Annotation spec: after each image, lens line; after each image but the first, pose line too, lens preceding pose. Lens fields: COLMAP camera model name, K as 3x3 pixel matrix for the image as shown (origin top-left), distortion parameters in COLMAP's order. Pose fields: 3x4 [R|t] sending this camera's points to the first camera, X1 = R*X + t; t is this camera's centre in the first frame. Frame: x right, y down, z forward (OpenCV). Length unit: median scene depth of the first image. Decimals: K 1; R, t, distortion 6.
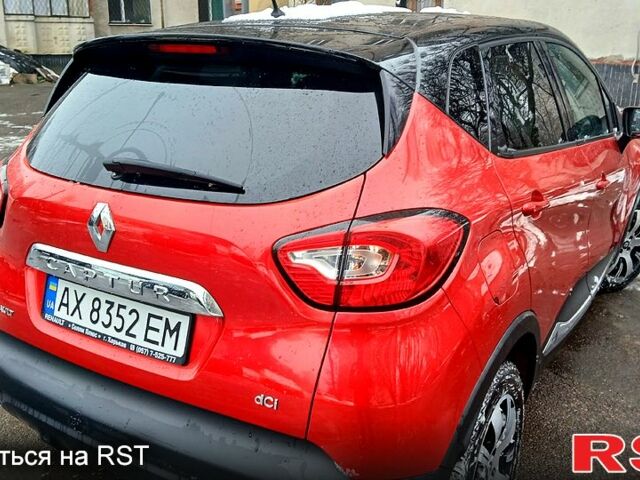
lens RADIAL K [[663.6, 0, 320.0], [0, 663.6, 240.0], [0, 0, 1]] dist [0.143738, -0.332484]
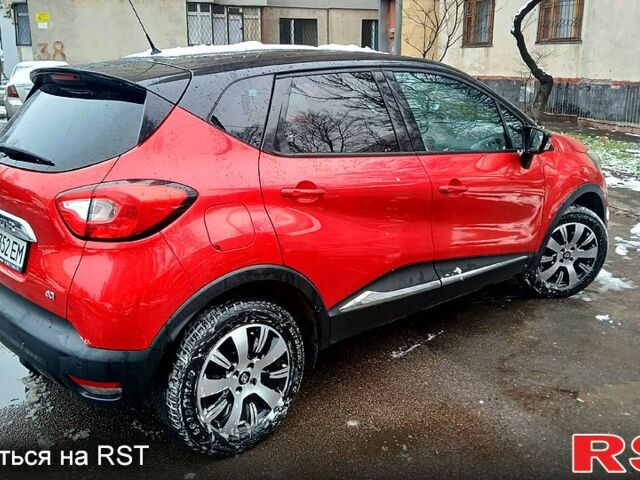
lens RADIAL K [[663.6, 0, 320.0], [0, 663.6, 240.0], [0, 0, 1]] dist [0.143738, -0.332484]
pose [[0.961318, 0.063300, -0.268070, 0.869893], [-0.072660, 0.997040, -0.025130, 0.093668], [0.265686, 0.043636, 0.963072, -0.349562]]
